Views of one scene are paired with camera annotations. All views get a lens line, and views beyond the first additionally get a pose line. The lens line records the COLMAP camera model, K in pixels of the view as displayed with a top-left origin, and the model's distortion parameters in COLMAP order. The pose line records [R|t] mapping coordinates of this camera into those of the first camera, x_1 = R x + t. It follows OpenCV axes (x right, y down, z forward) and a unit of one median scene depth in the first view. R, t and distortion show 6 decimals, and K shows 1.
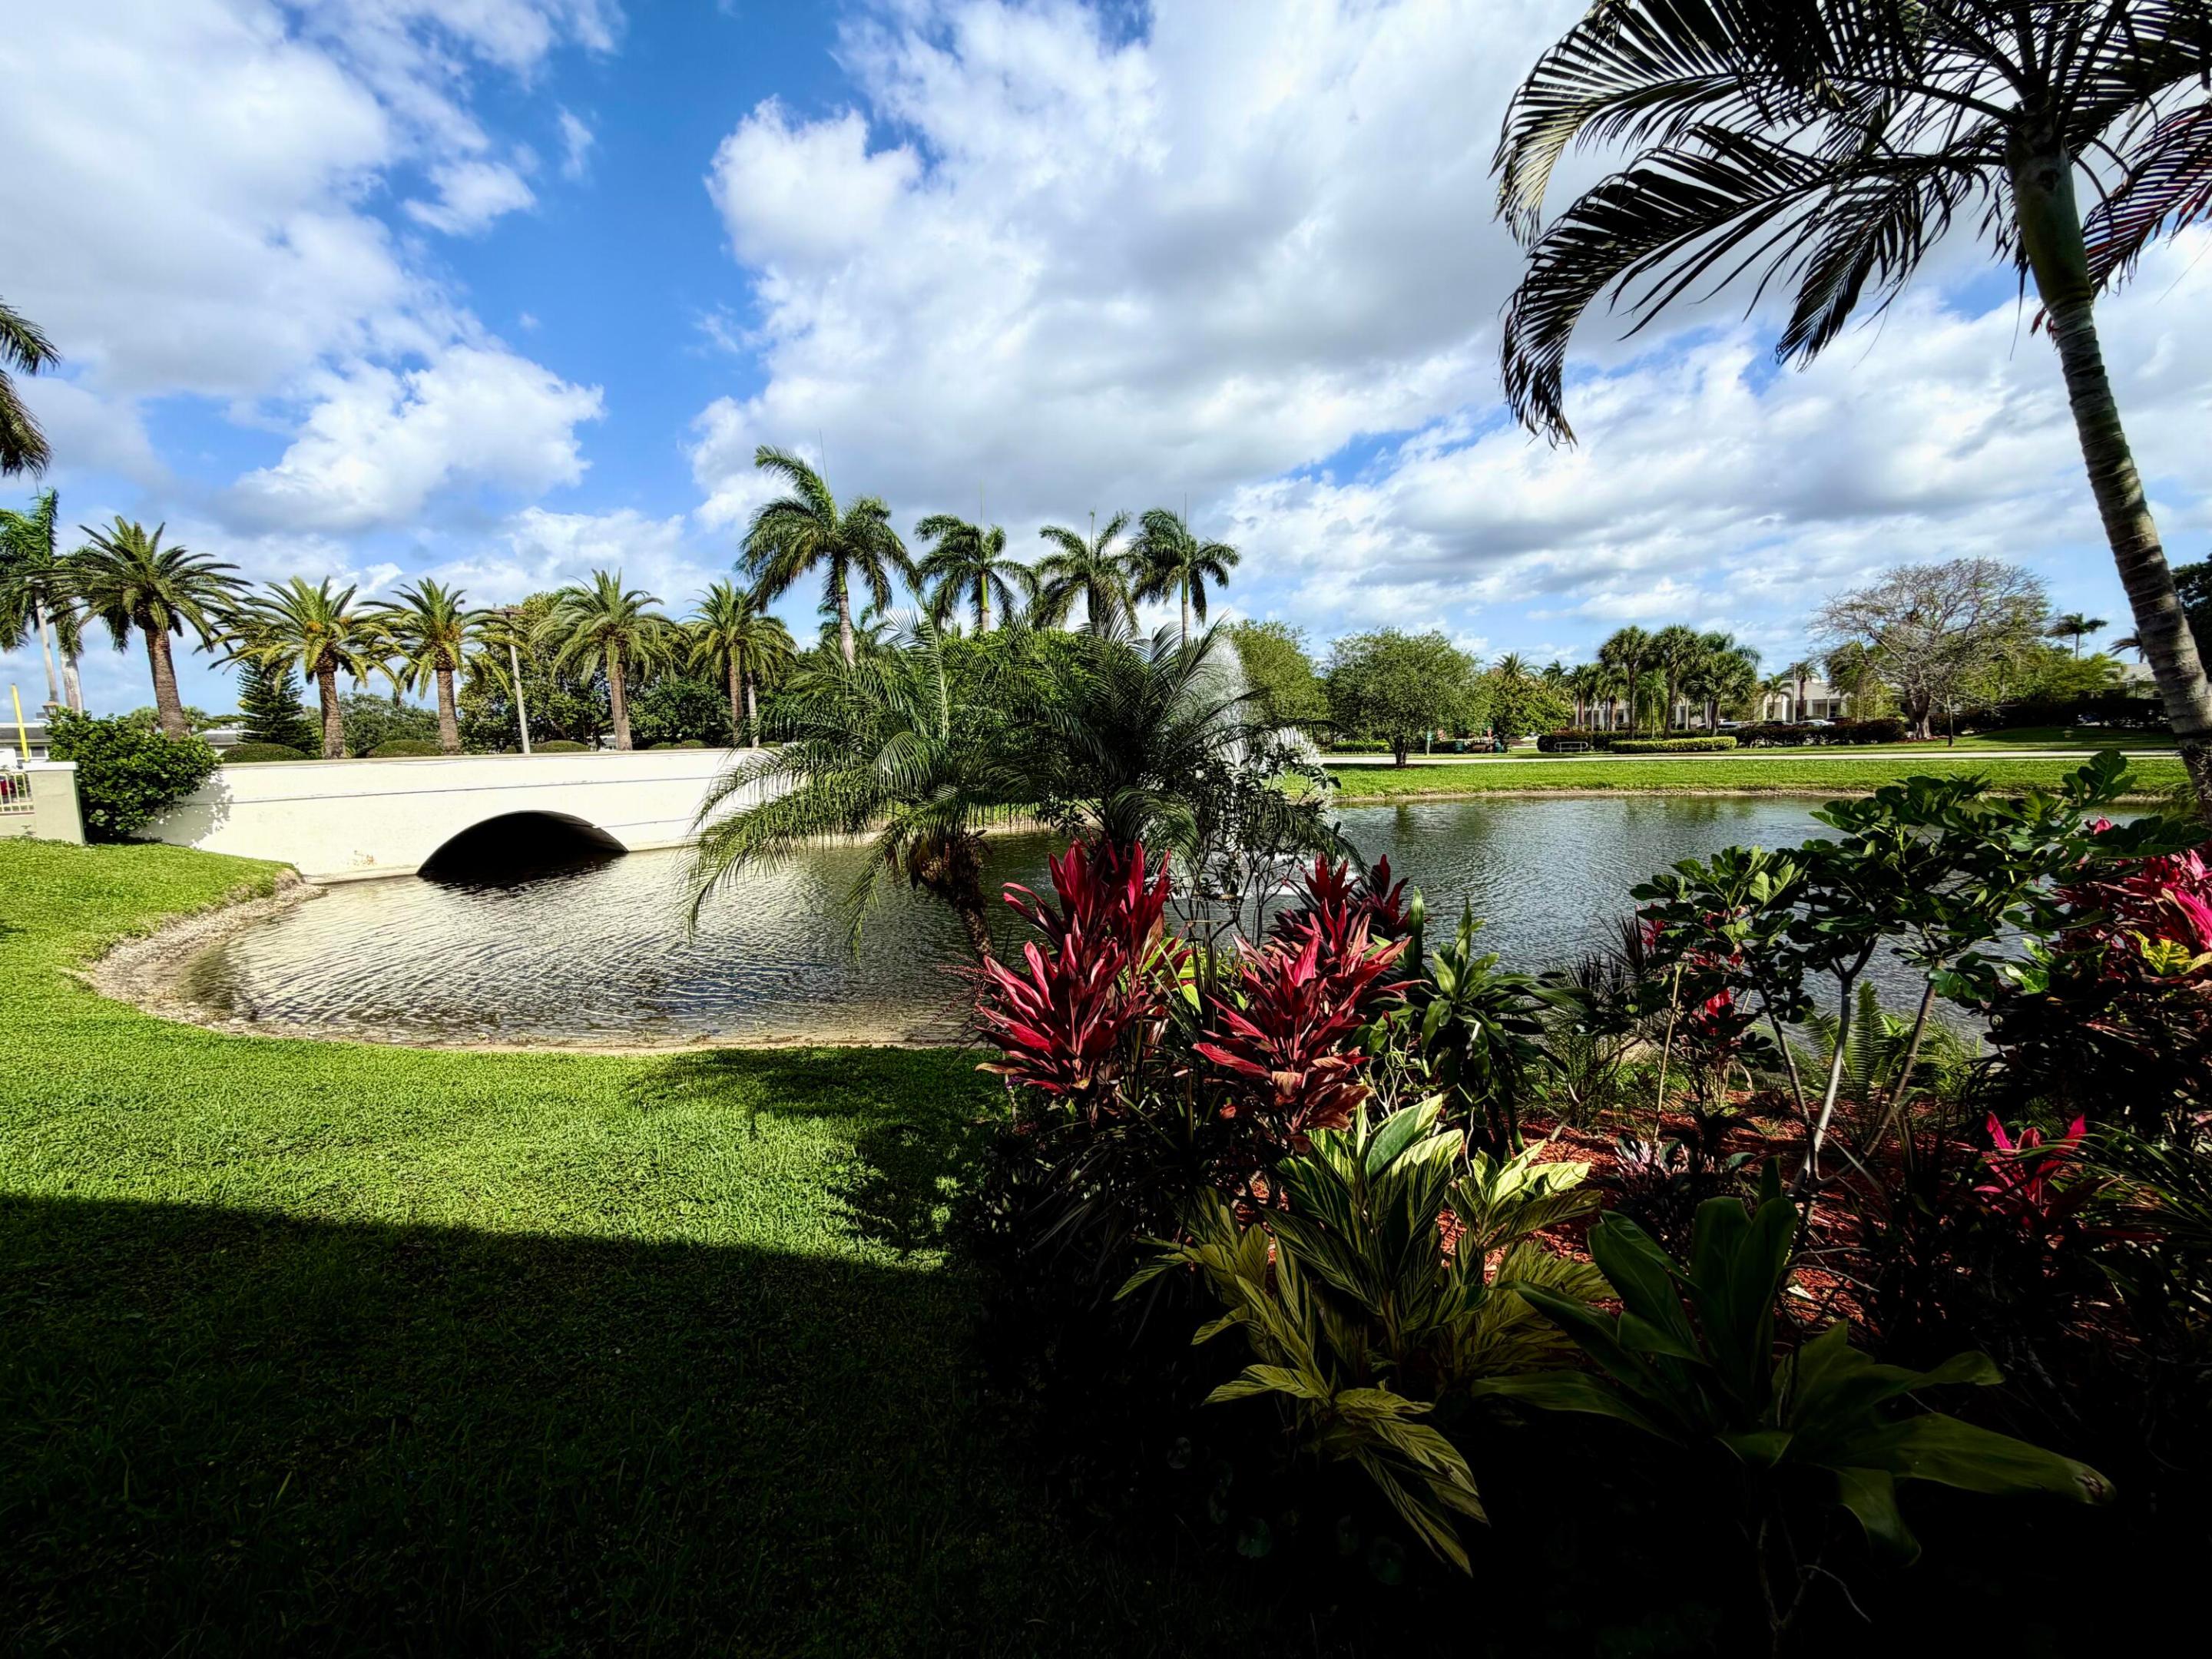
lens RADIAL K [[875.7, 0, 1096.9], [0, 875.7, 822.9], [0, 0, 1]] dist [-0.000365, 0.000054]
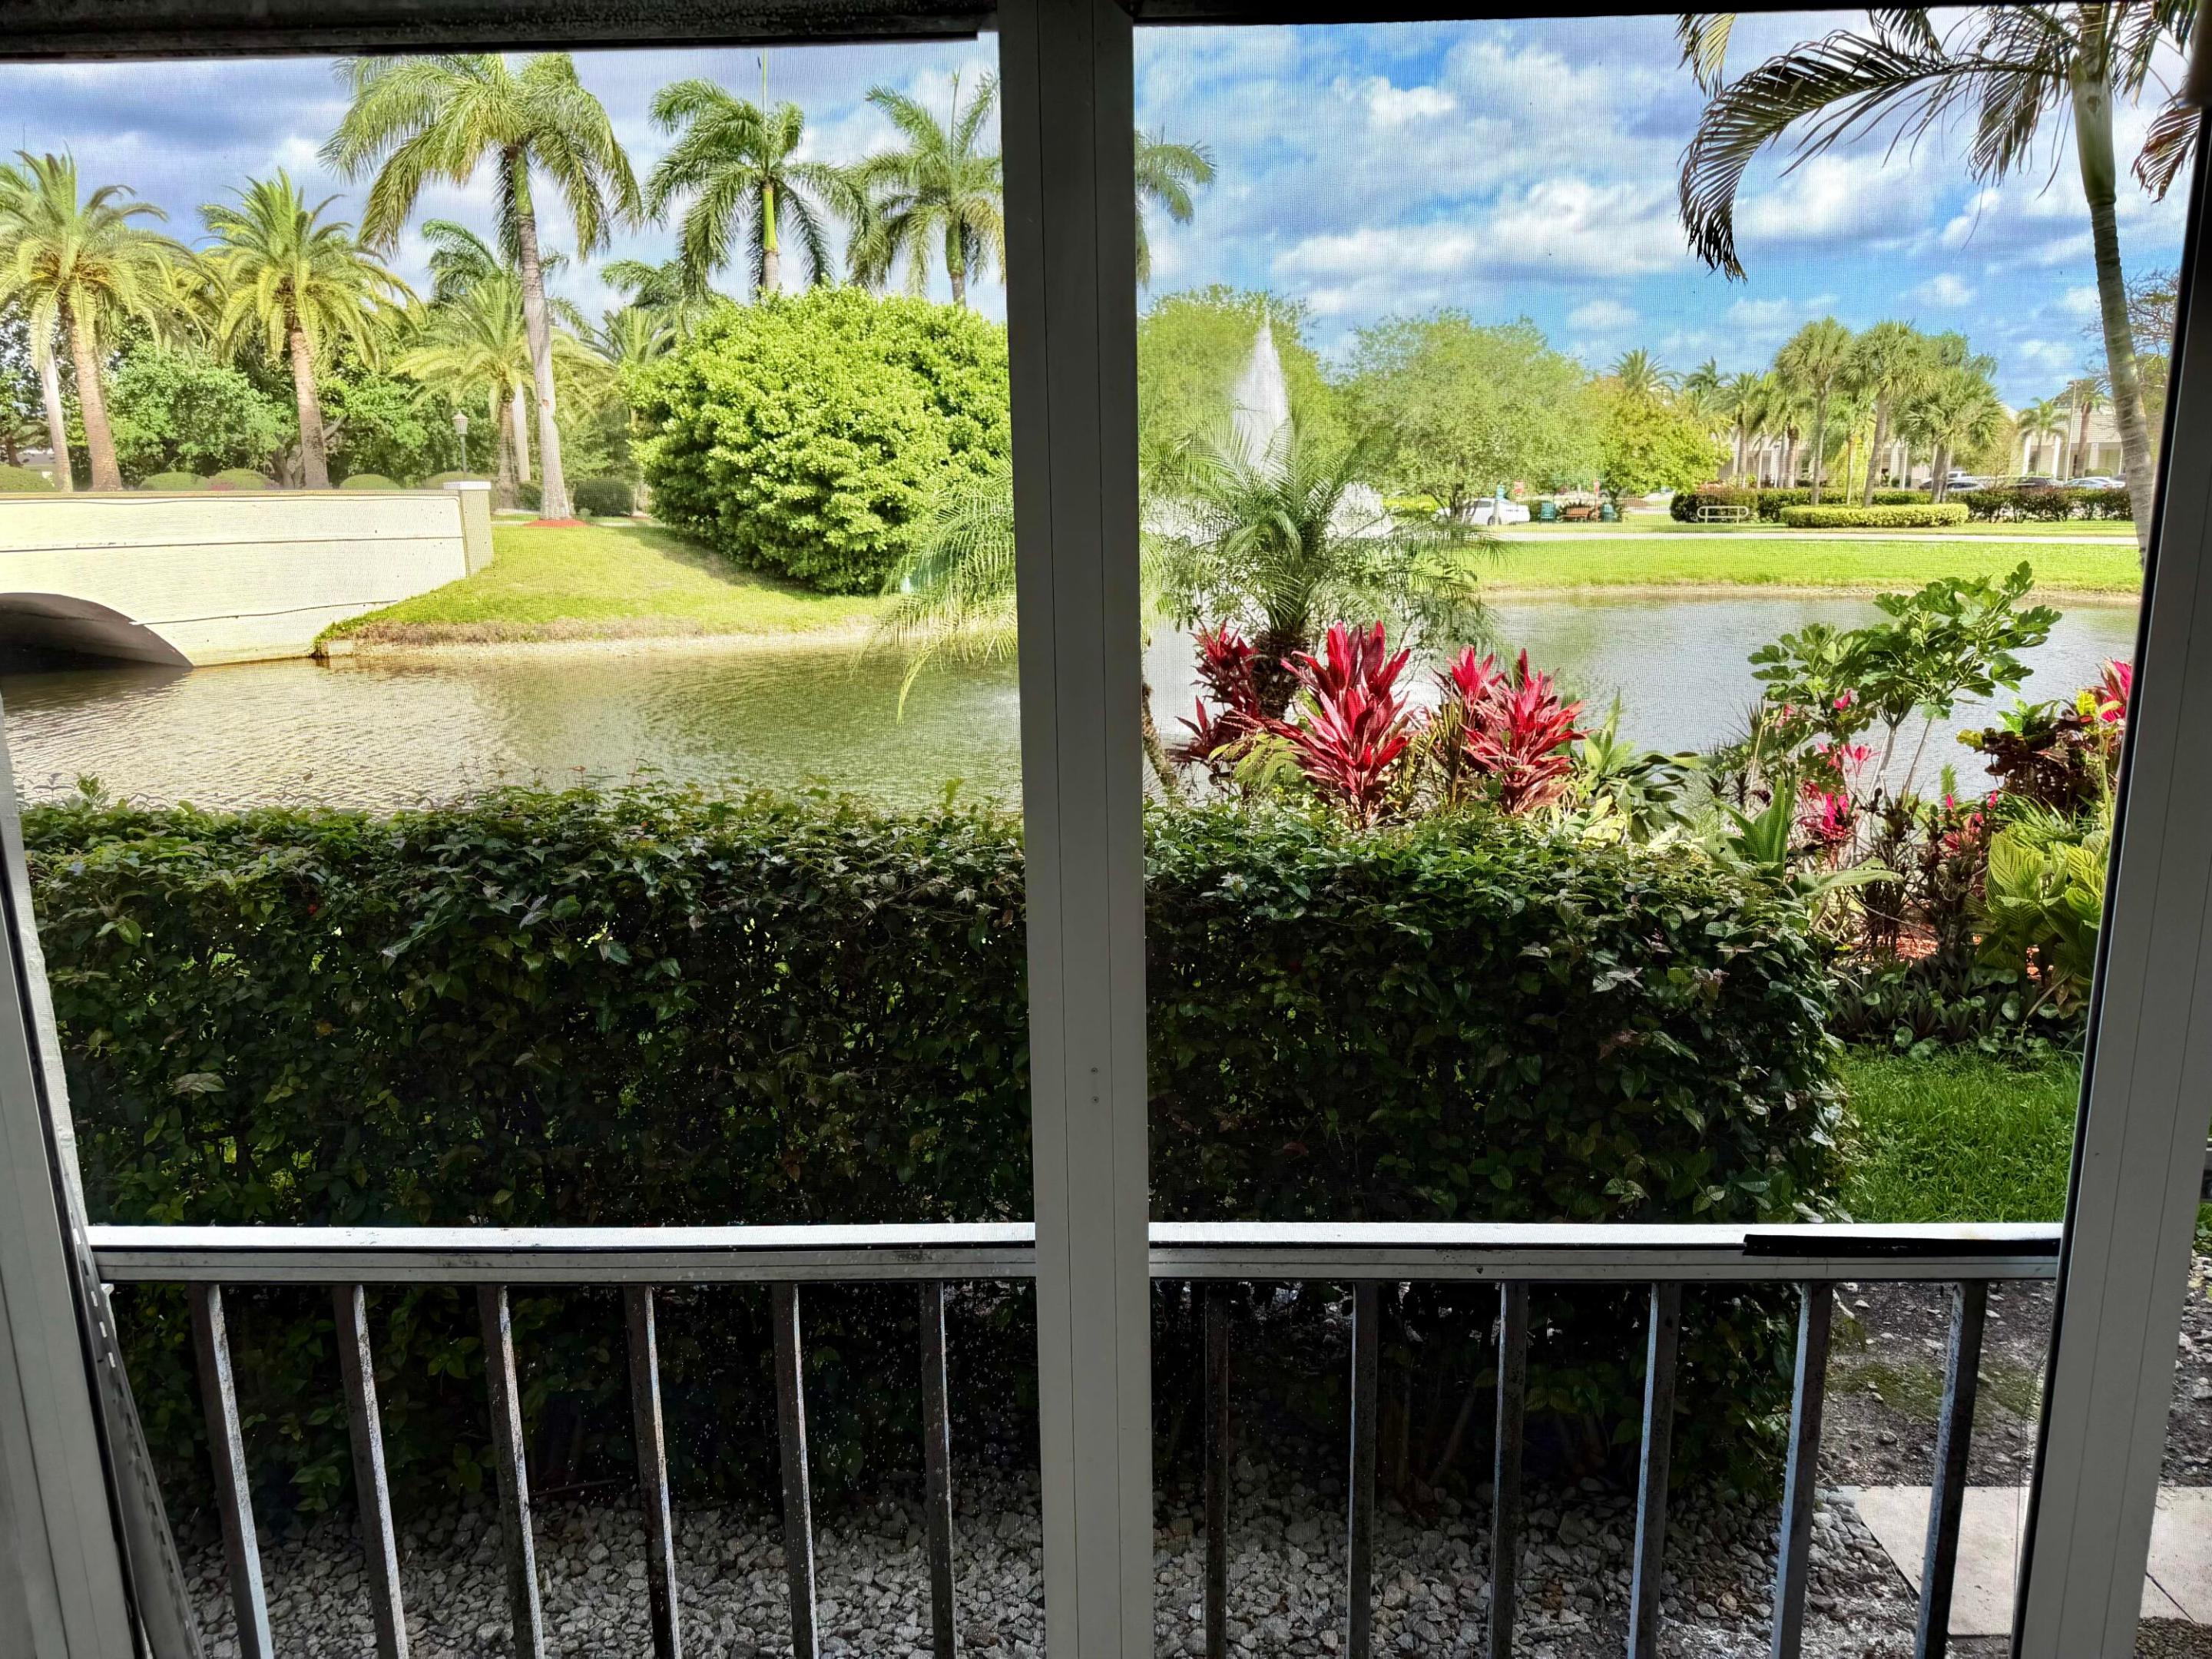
lens RADIAL K [[1578.9, 0, 1112.7], [0, 1578.9, 838.7], [0, 0, 1]] dist [0.093640, -0.135767]
pose [[0.990422, -0.006661, 0.137916, -0.048790], [-0.010720, 0.992112, 0.124897, 0.003795], [-0.137660, -0.125179, 0.982538, -0.091631]]
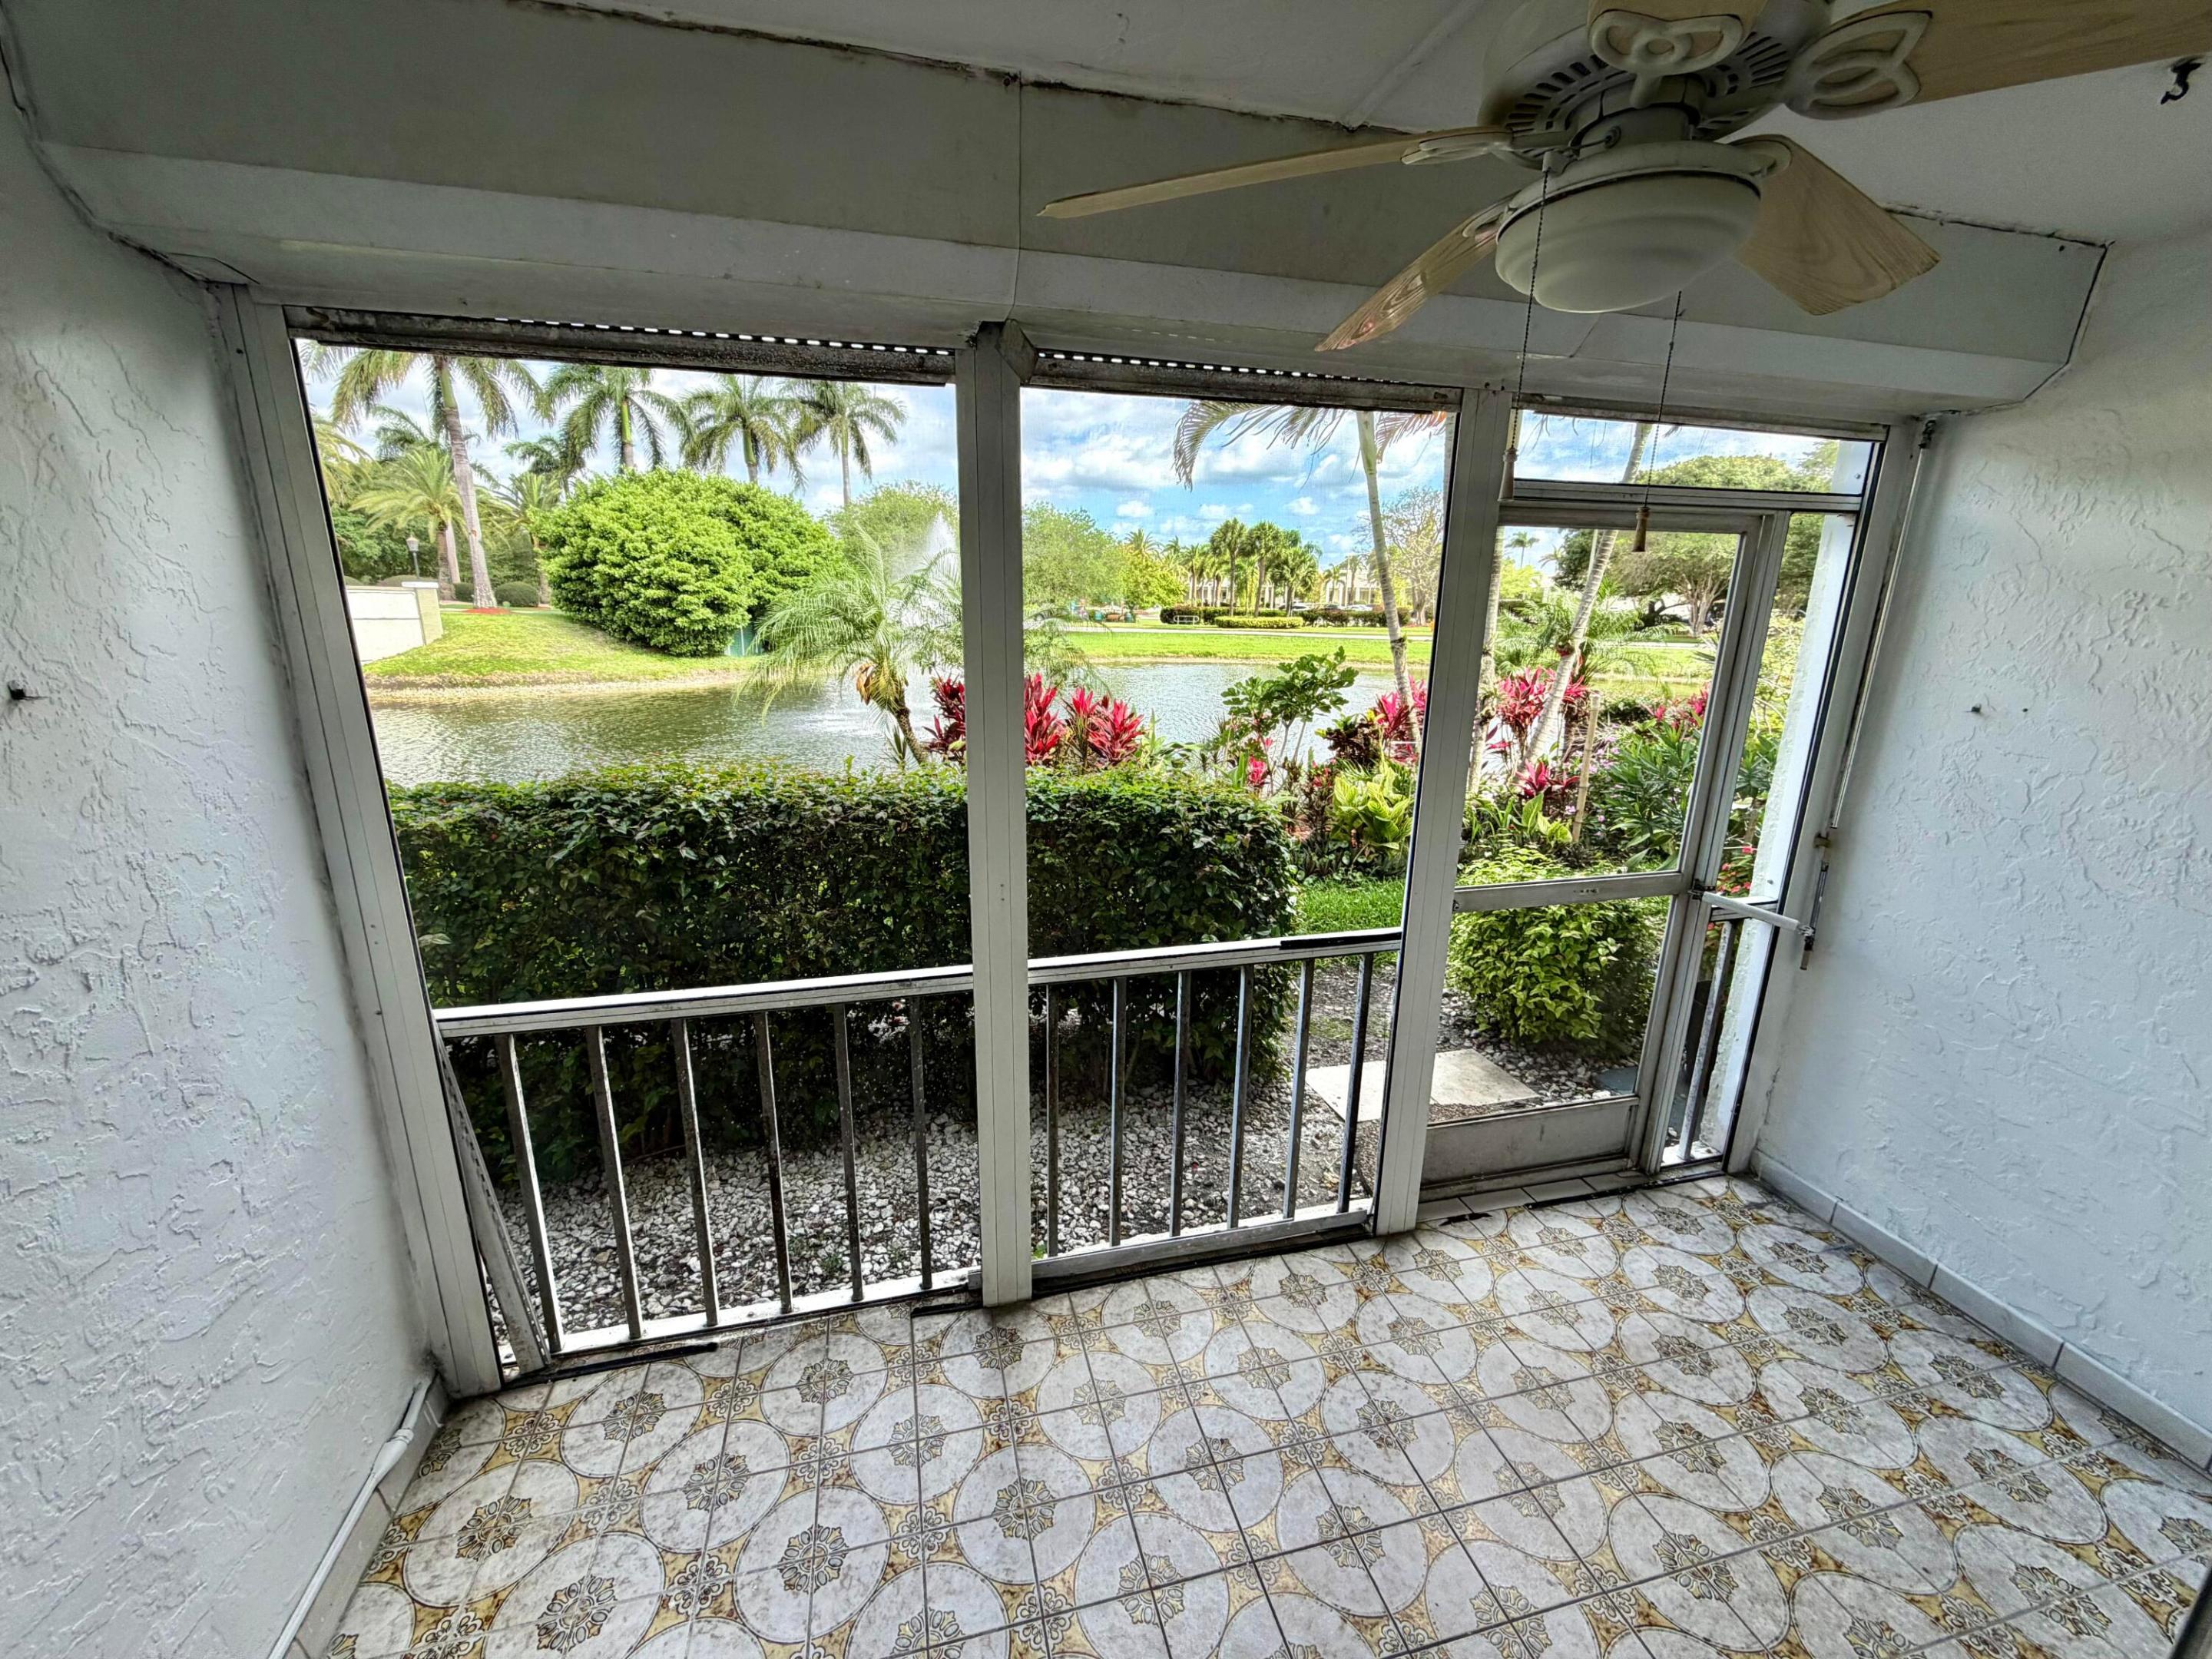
lens RADIAL K [[897.2, 0, 1106.0], [0, 897.2, 829.5], [0, 0, 1]] dist [-0.000518, 0.000129]
pose [[0.916100, -0.053161, 0.397410, -0.057704], [-0.010345, 0.987707, 0.155972, 0.004290], [-0.400816, -0.146997, 0.904289, -0.097771]]
